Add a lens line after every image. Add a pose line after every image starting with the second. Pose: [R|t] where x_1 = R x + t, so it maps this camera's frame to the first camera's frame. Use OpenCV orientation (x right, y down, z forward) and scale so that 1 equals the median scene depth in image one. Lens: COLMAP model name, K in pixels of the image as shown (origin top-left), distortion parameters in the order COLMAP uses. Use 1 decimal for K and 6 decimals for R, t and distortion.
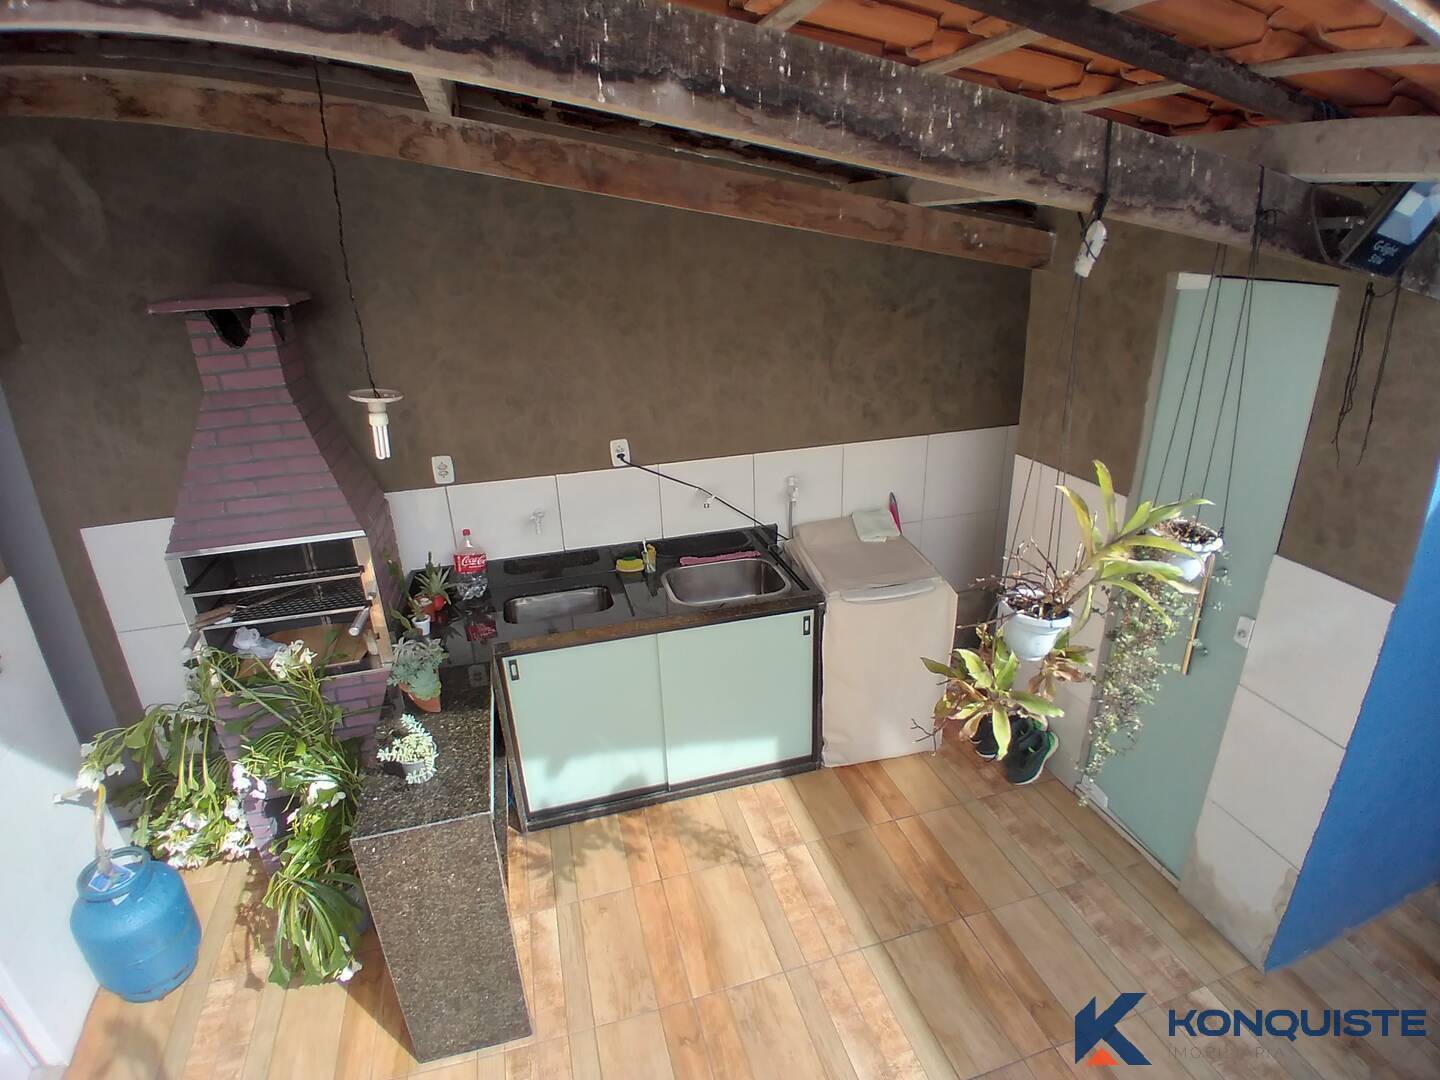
lens RADIAL K [[715.7, 0, 718.1], [0, 715.7, 531.6], [0, 0, 1]] dist [0.014796, -0.052347]
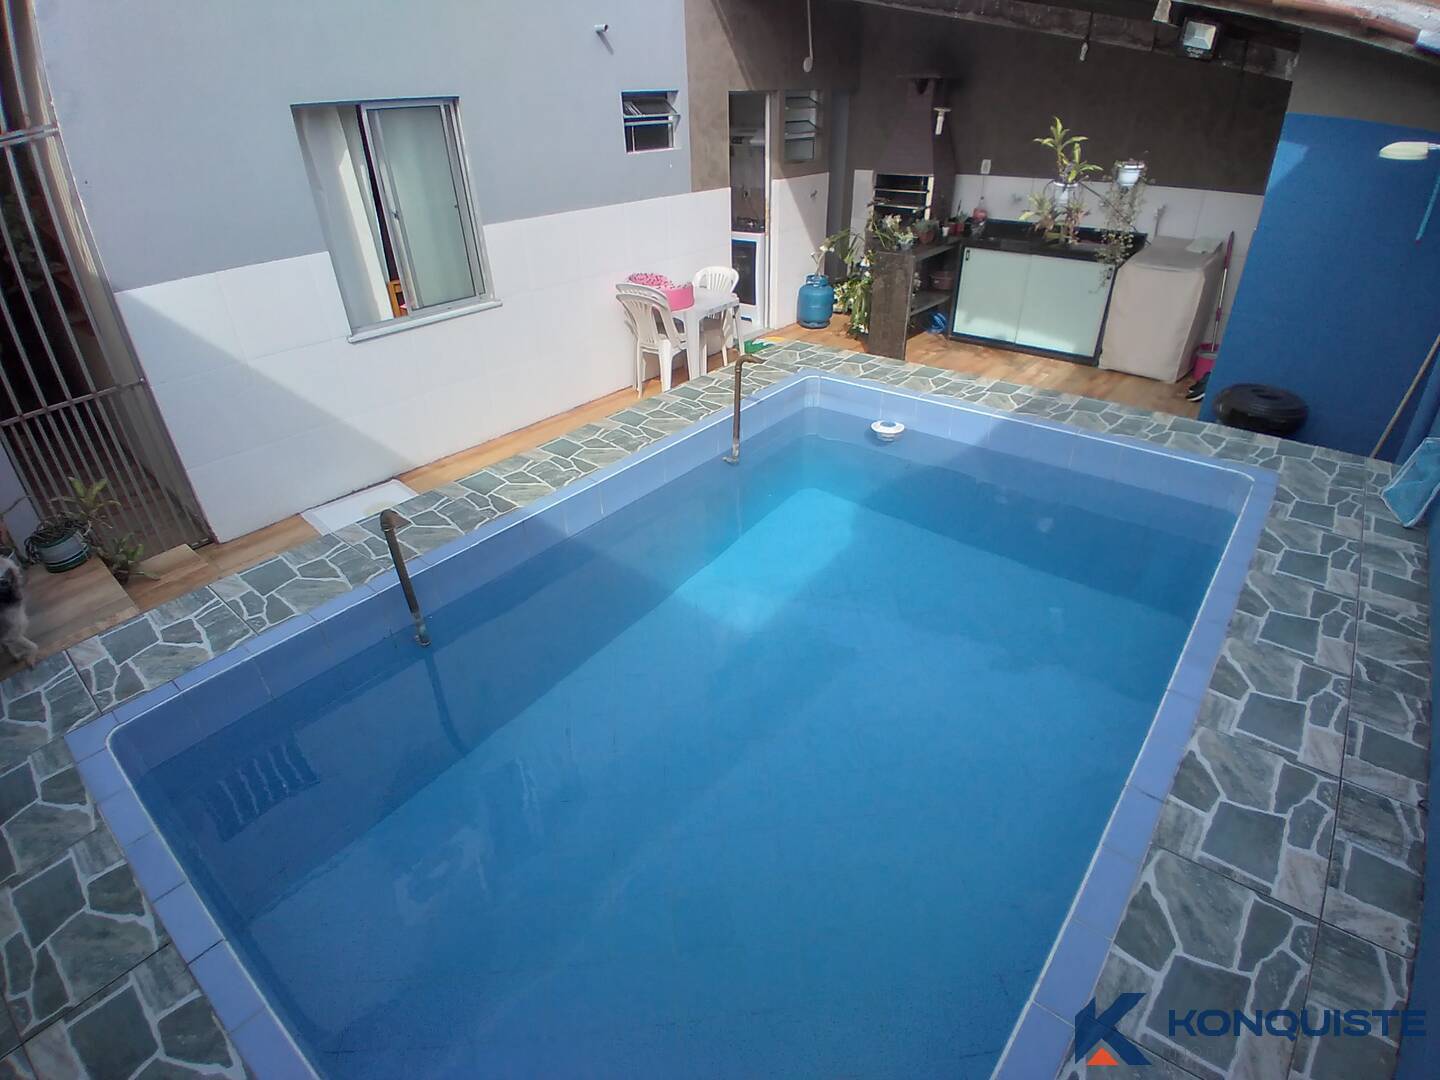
lens RADIAL K [[720.9, 0, 719.4], [0, 720.9, 534.0], [0, 0, 1]] dist [0.005656, -0.045984]
pose [[0.556314, 0.448662, -0.699440, 1.253398], [-0.301811, 0.893327, 0.332982, 0.450936], [0.774225, 0.025856, 0.632382, -1.026199]]
